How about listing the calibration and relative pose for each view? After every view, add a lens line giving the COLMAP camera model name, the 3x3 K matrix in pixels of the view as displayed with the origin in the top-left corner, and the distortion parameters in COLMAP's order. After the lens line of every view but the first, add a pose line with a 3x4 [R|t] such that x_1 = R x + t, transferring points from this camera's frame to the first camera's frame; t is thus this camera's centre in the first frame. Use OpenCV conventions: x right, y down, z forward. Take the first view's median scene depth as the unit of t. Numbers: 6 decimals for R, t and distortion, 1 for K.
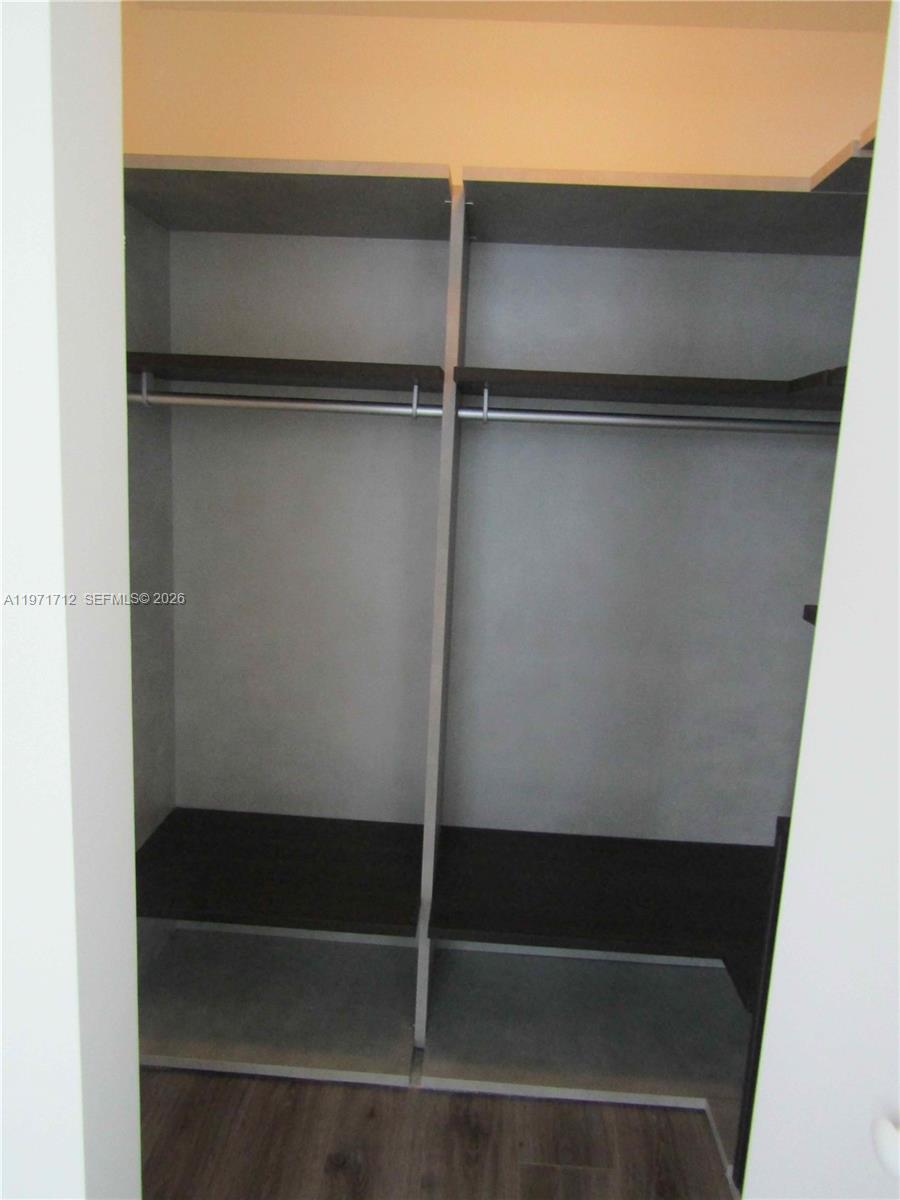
lens RADIAL K [[851.4, 0, 453.2], [0, 851.4, 596.1], [0, 0, 1]] dist [-0.008755, 0.002090]
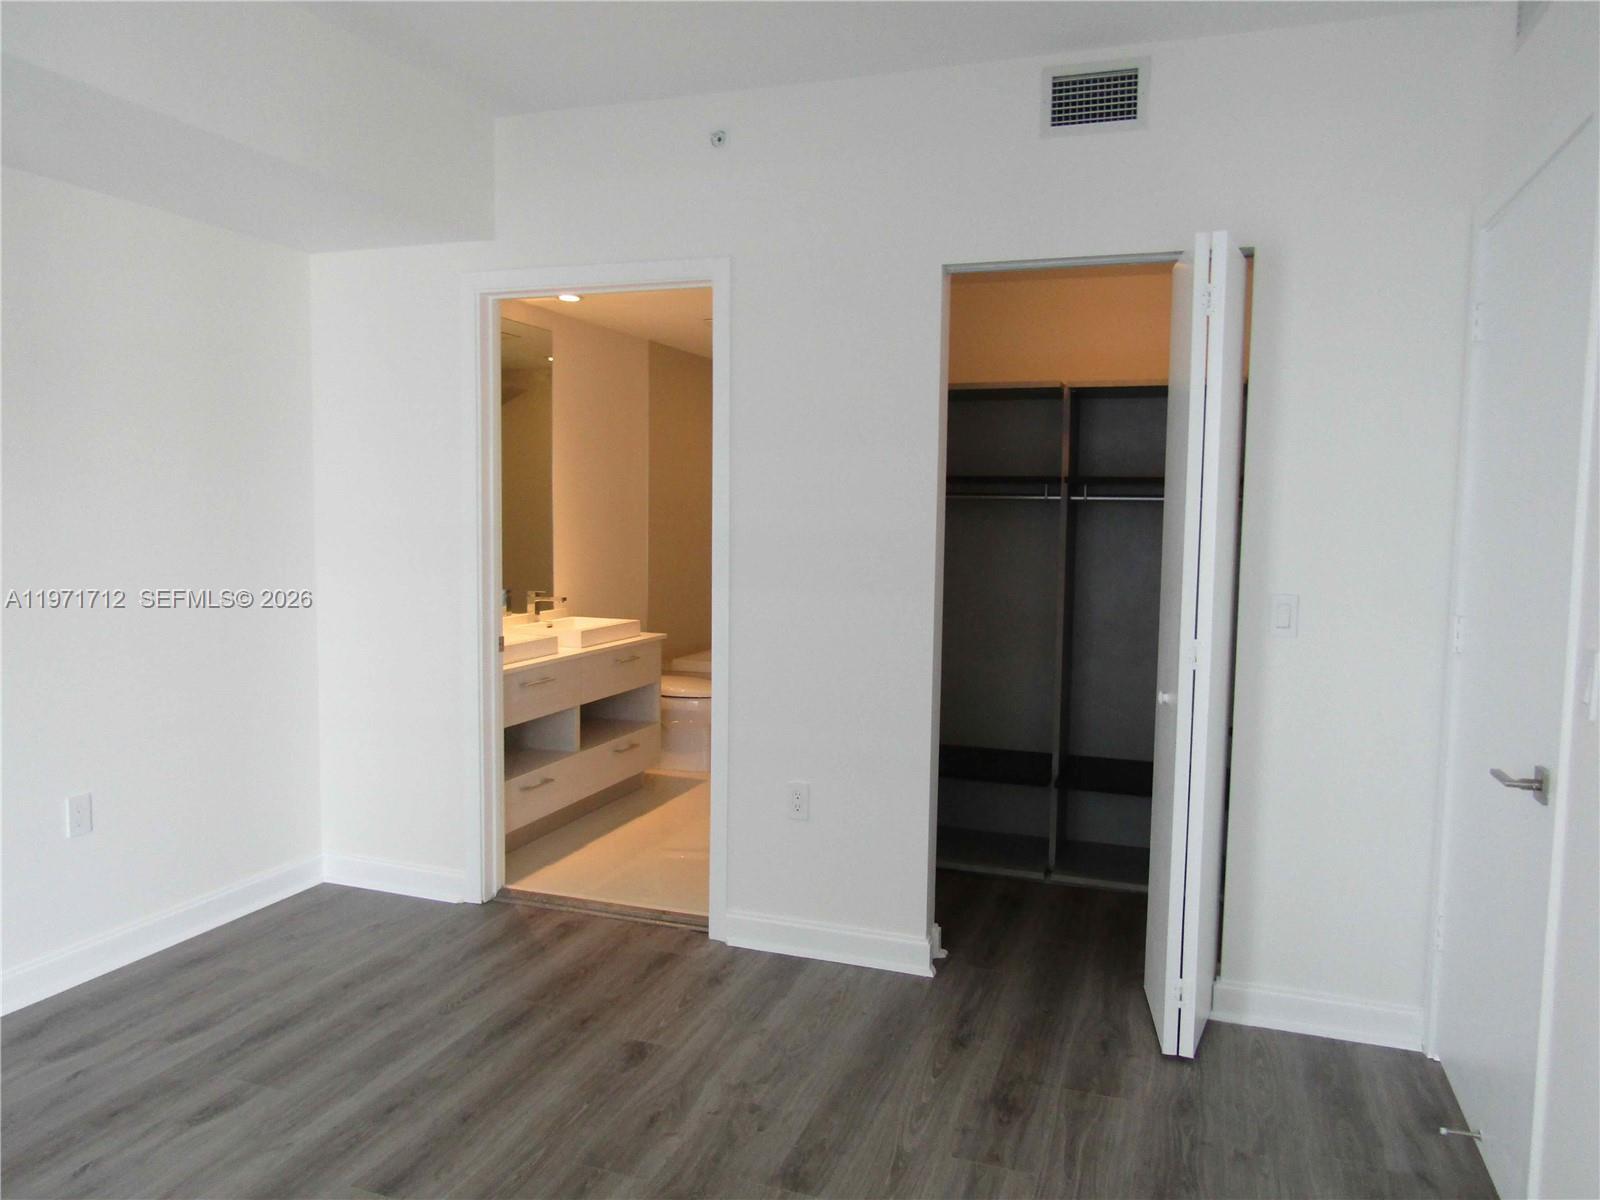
lens RADIAL K [[1135.2, 0, 803.0], [0, 1135.2, 603.9], [0, 0, 1]] dist [-0.008755, 0.002090]
pose [[0.974086, -0.015377, -0.225655, -0.005390], [-0.012453, 0.992527, -0.121389, 0.300619], [0.225836, 0.121054, 0.966615, -1.396072]]
